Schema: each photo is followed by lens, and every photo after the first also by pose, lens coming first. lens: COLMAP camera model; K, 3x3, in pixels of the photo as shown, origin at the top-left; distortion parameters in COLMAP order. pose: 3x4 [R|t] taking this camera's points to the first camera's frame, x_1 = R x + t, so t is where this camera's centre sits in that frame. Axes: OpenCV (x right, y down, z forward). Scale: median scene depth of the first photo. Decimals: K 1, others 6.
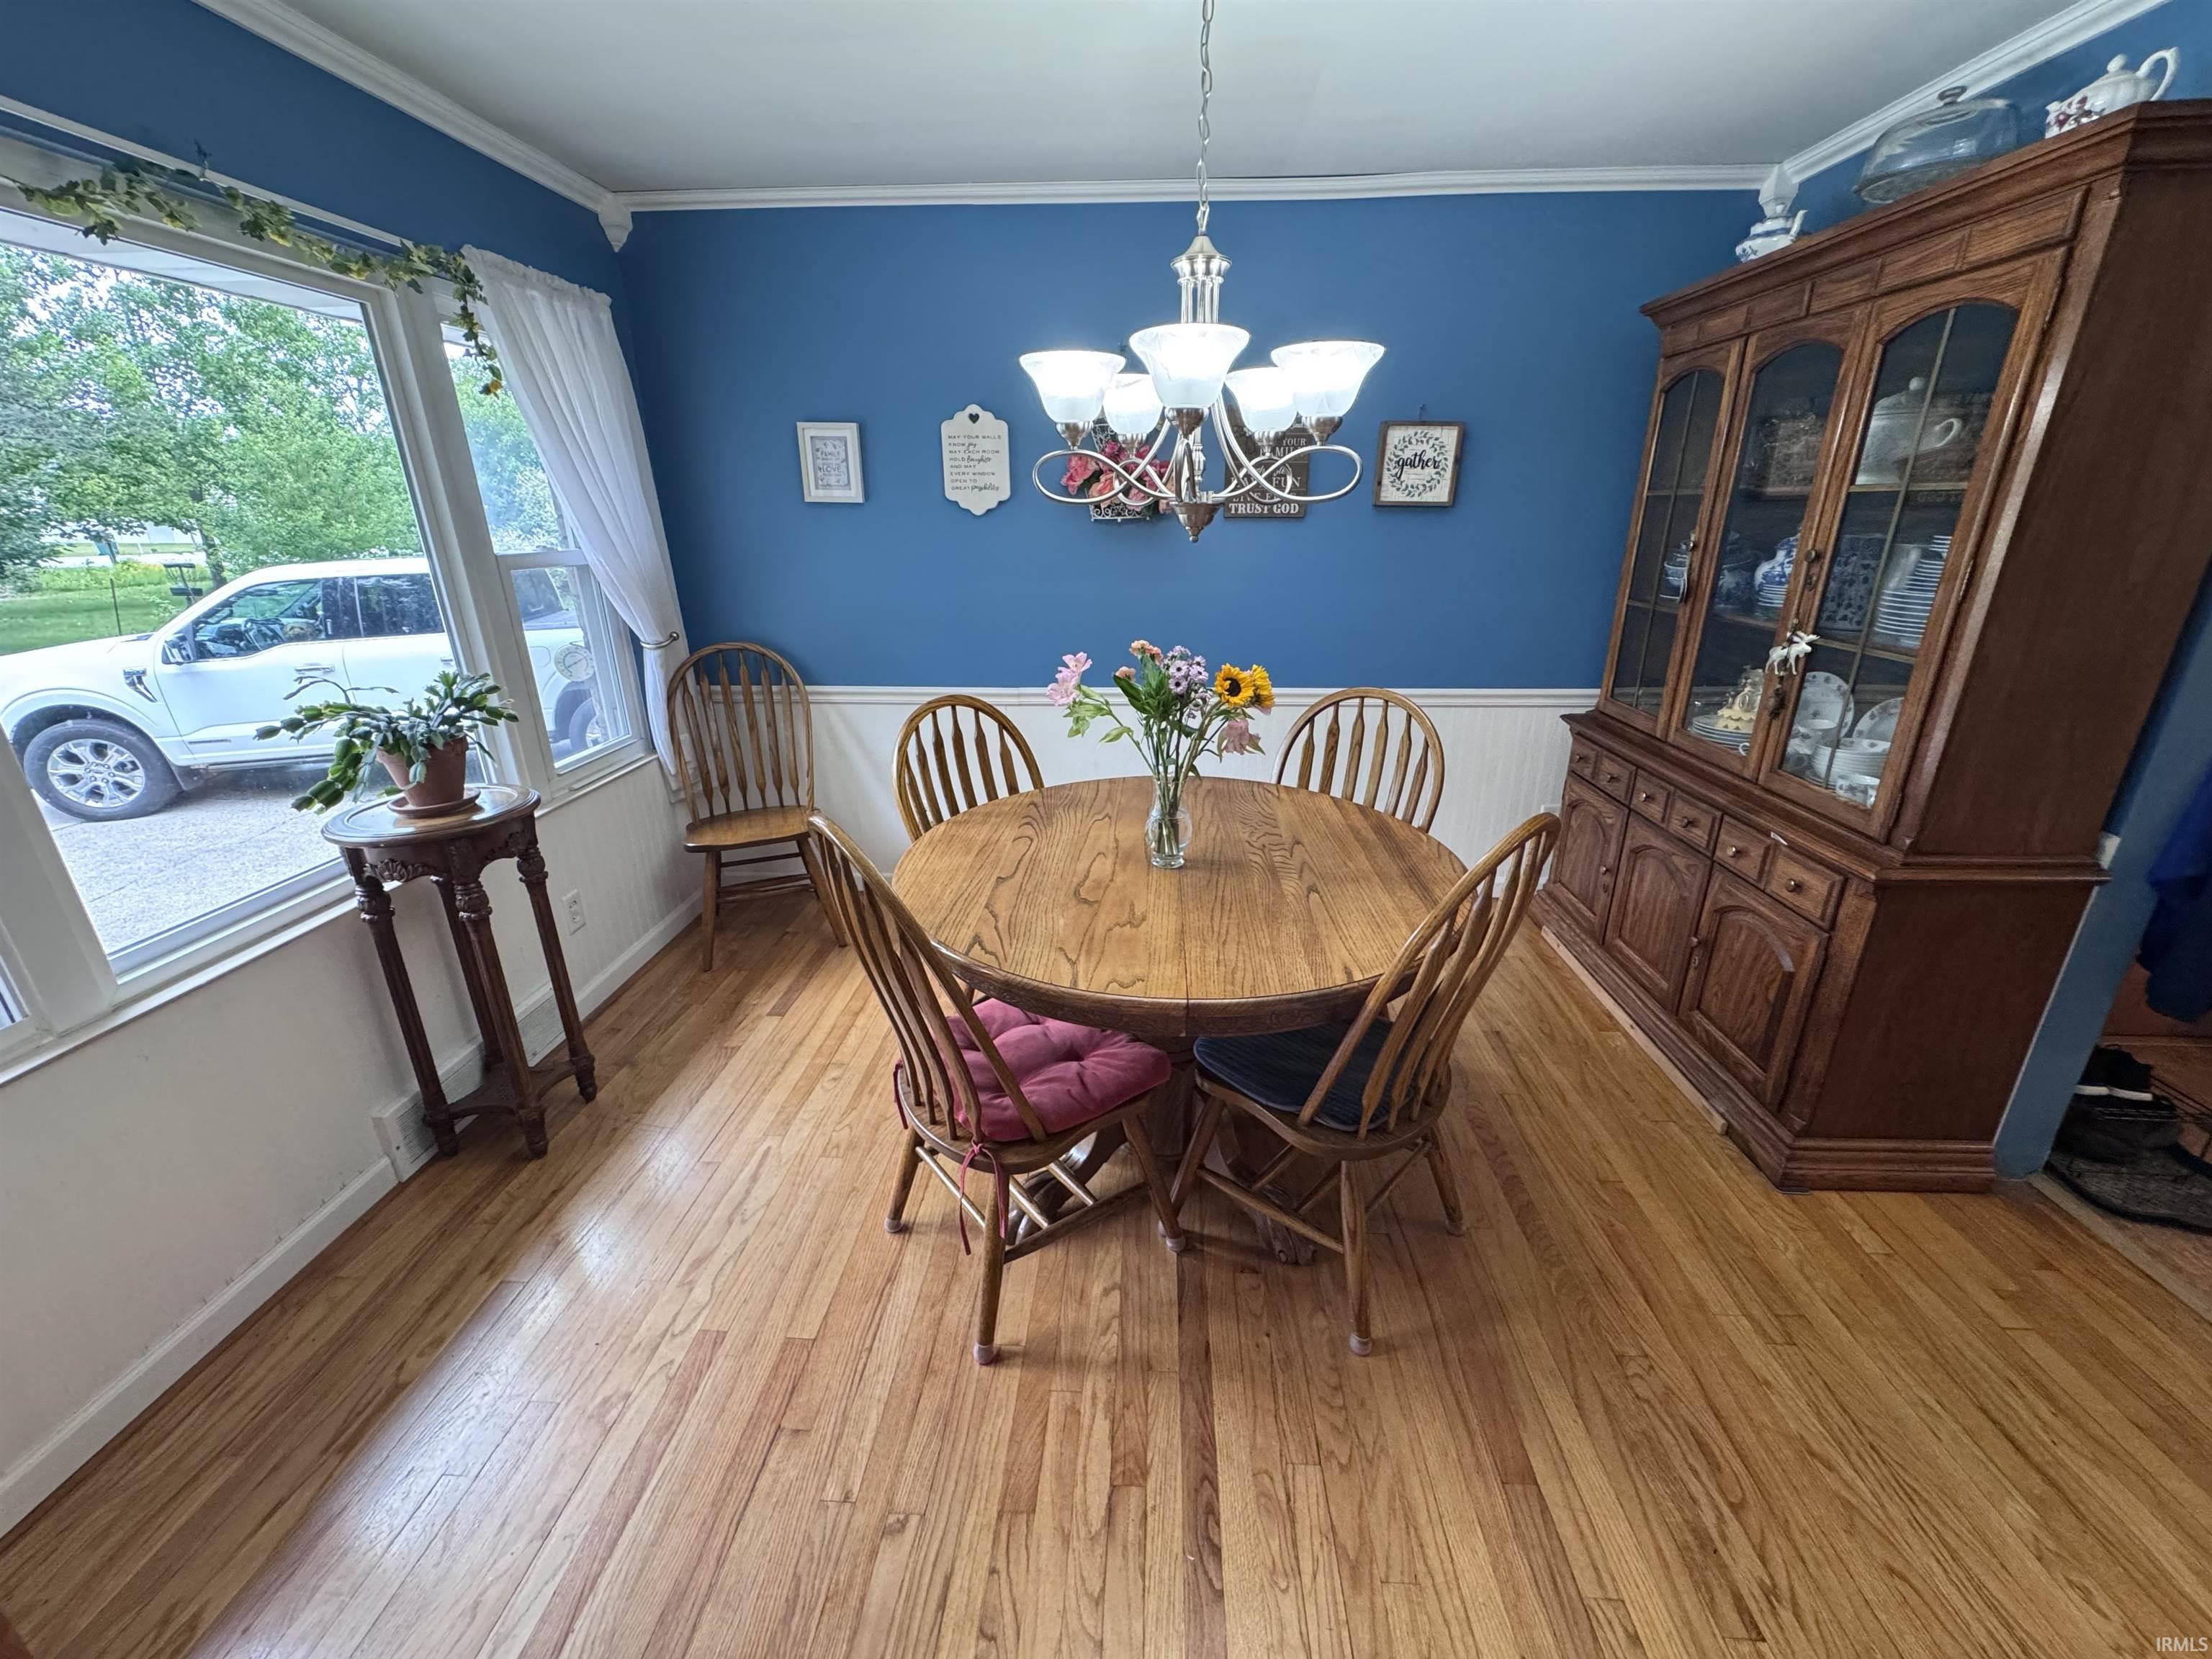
lens RADIAL K [[884.9, 0, 1116.0], [0, 884.9, 823.6], [0, 0, 1]] dist [-0.000745, 0.000920]
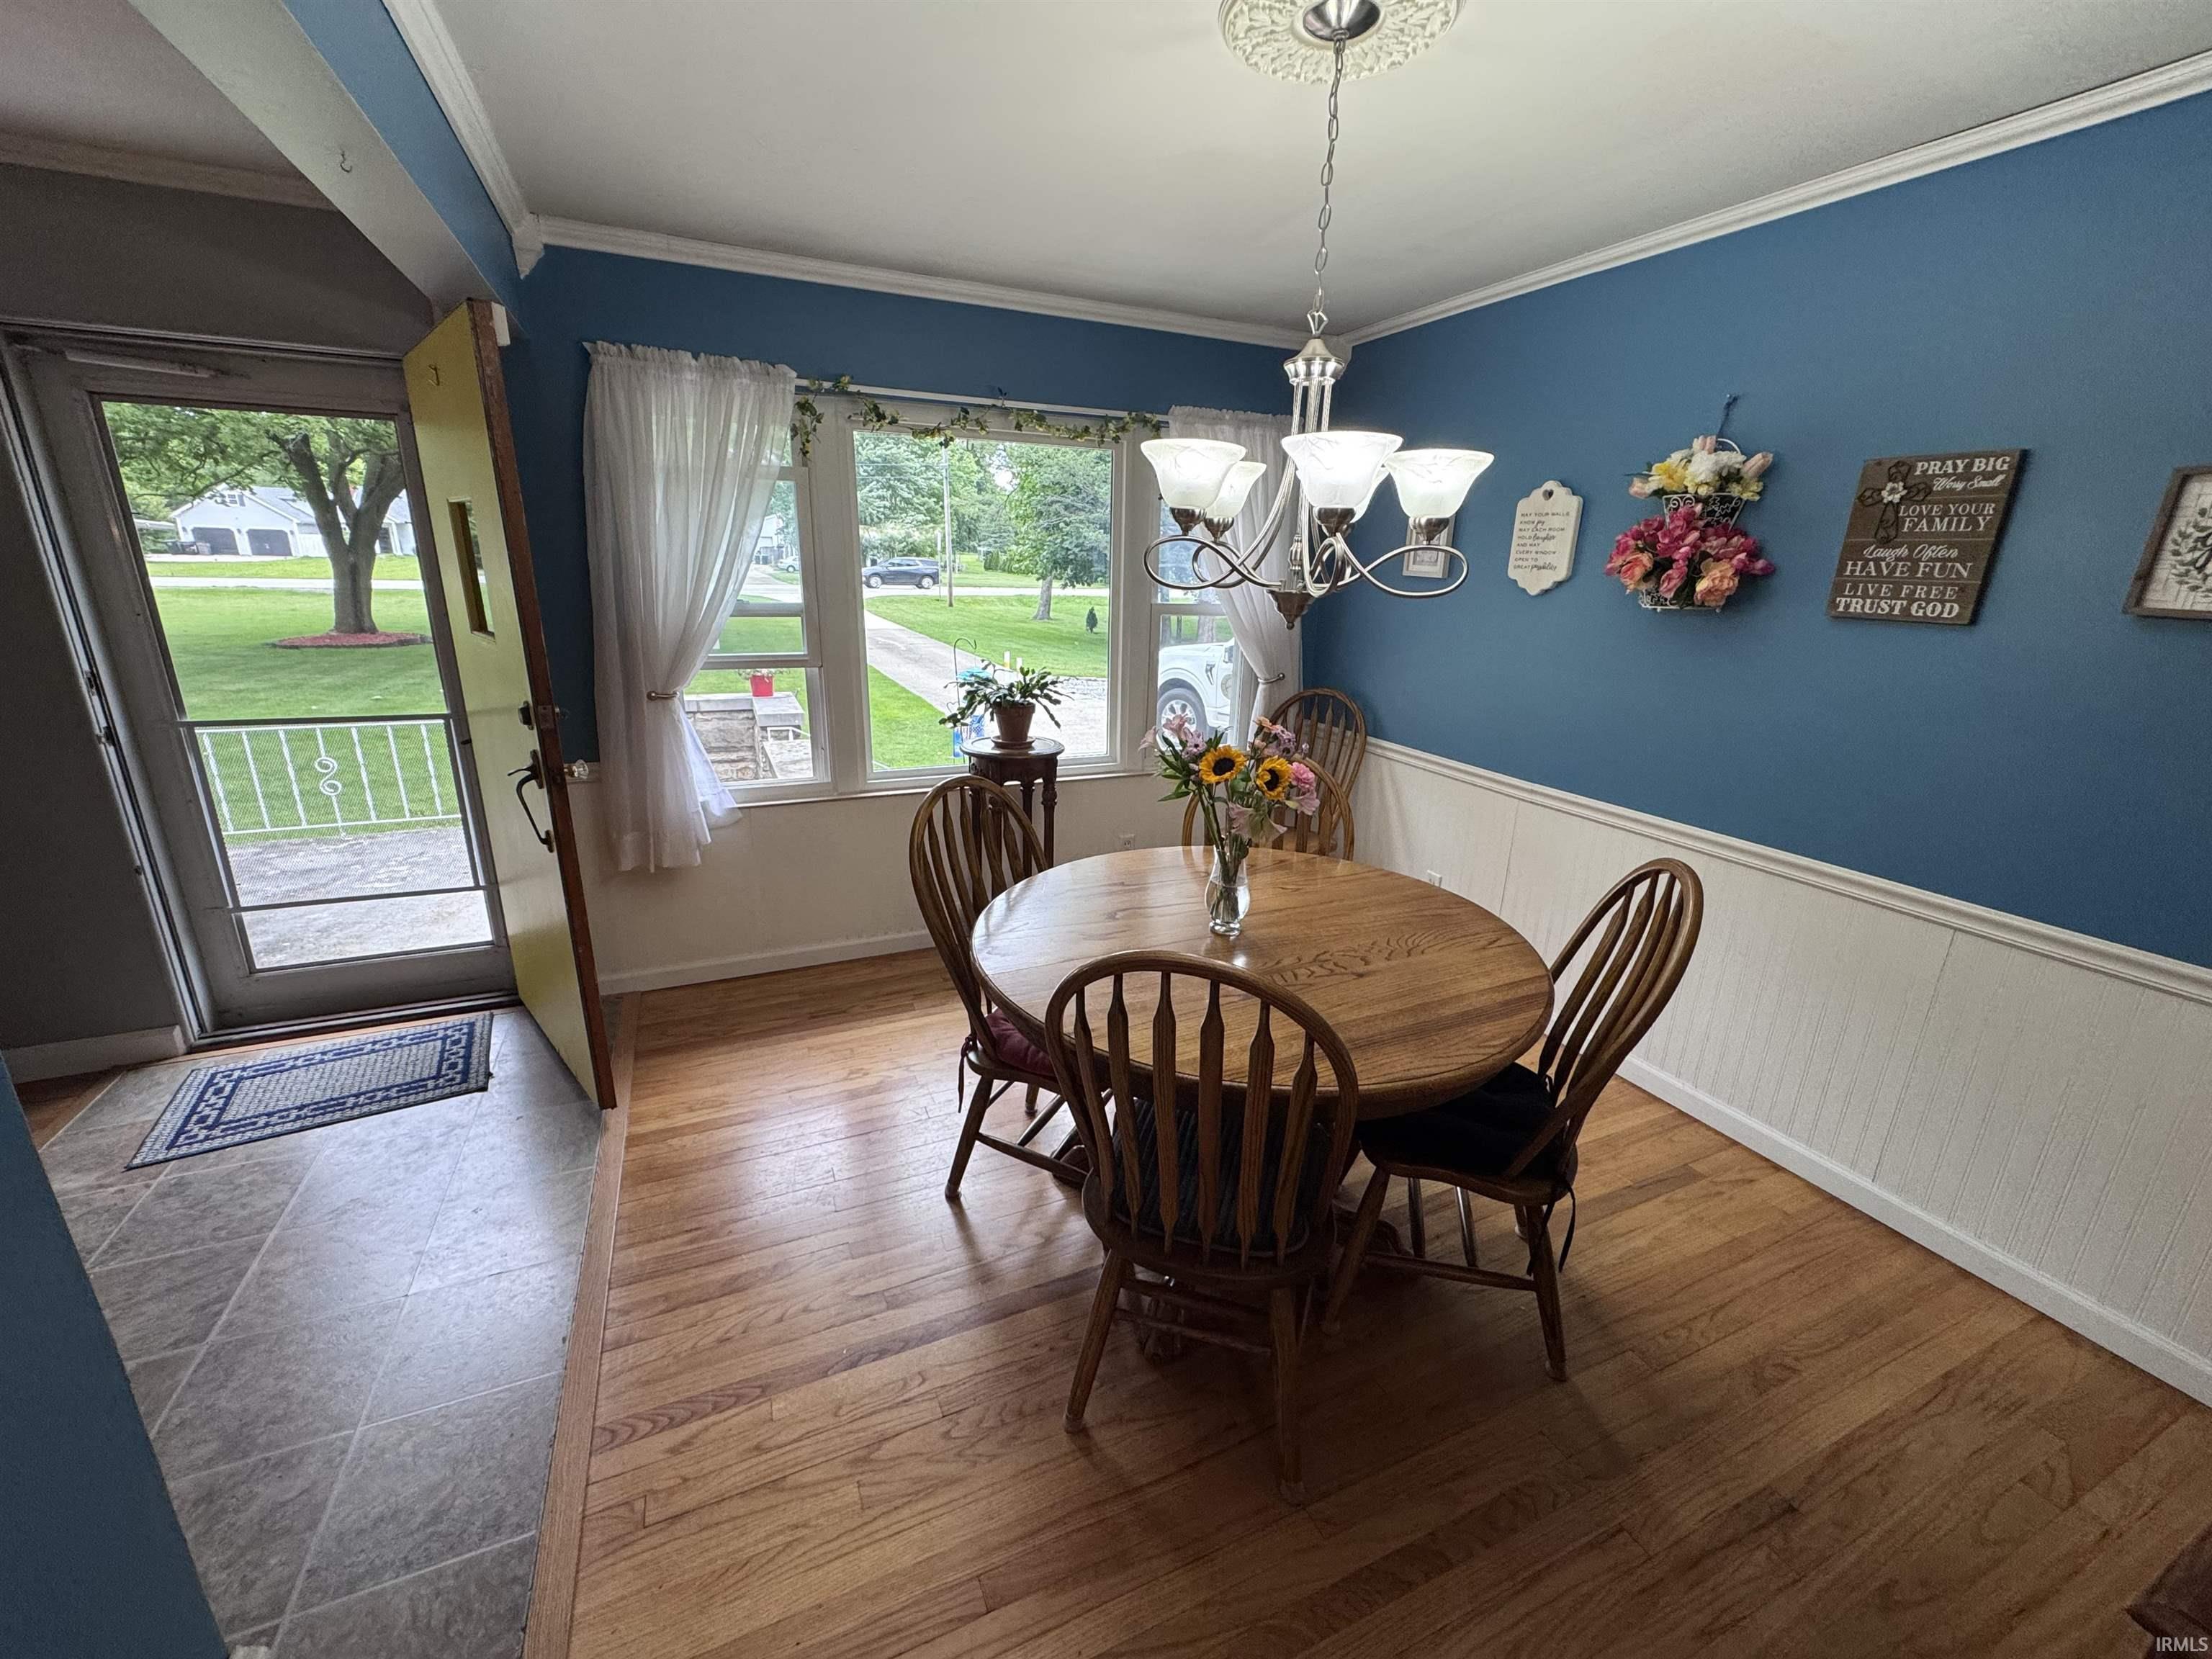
lens RADIAL K [[884.9, 0, 1111.7], [0, 884.9, 827.4], [0, 0, 1]] dist [-0.000745, 0.000920]
pose [[0.452979, 0.274702, -0.848145, 0.523776], [-0.324799, 0.936813, 0.129951, -0.098292], [0.830251, 0.216611, 0.513579, 0.207483]]
